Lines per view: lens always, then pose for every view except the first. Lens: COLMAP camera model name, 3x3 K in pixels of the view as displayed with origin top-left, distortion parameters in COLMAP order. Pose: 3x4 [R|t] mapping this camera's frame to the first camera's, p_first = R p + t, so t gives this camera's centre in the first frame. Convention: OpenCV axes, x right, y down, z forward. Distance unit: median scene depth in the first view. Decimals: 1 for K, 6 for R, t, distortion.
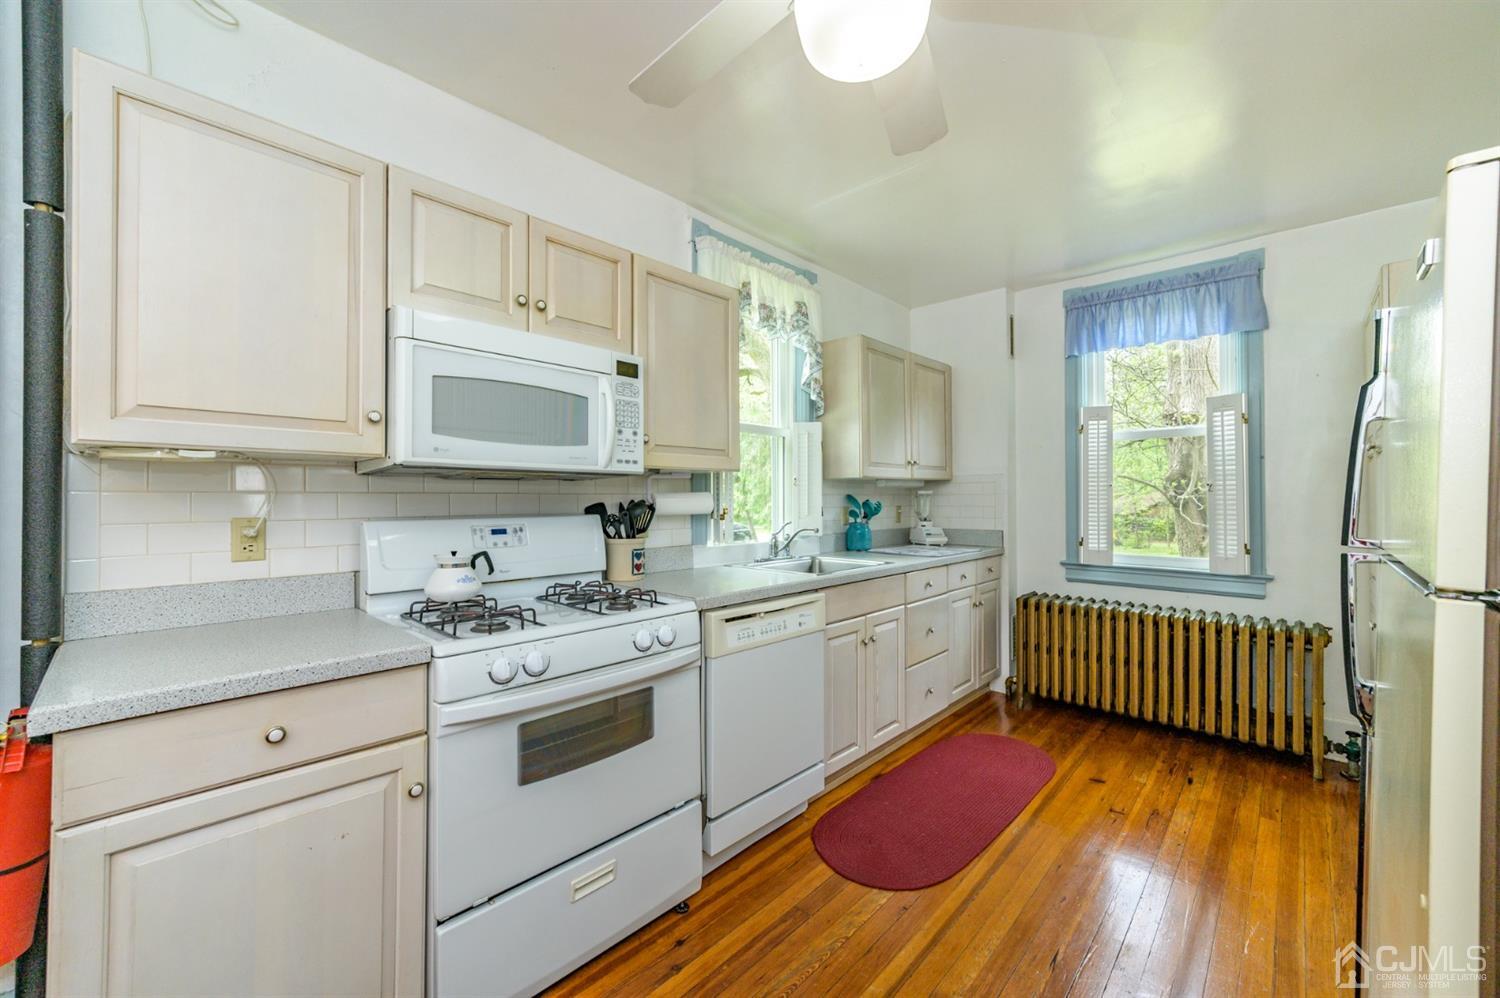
lens RADIAL K [[590.3, 0, 714.5], [0, 590.3, 494.0], [0, 0, 1]] dist [-0.000256, -0.000055]
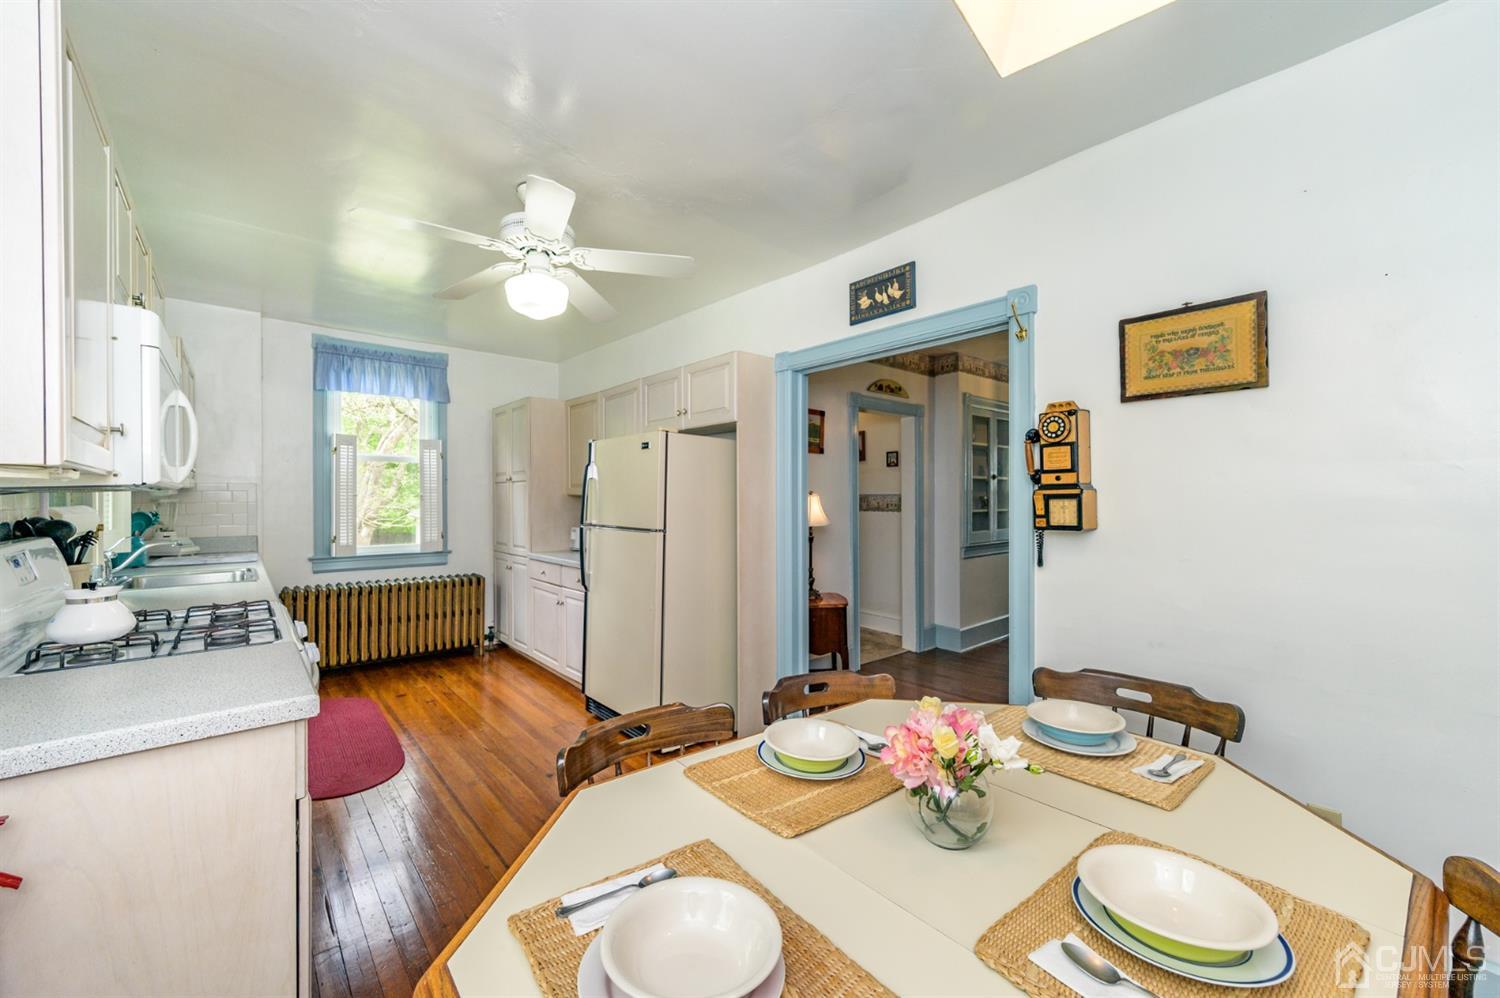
lens RADIAL K [[590.3, 0, 756.0], [0, 590.3, 498.7], [0, 0, 1]] dist [-0.000256, -0.000055]
pose [[0.088068, -0.003633, 0.996108, -0.848113], [-0.003013, 0.999988, 0.003913, -0.022093], [-0.996110, -0.003346, 0.088056, -0.022336]]
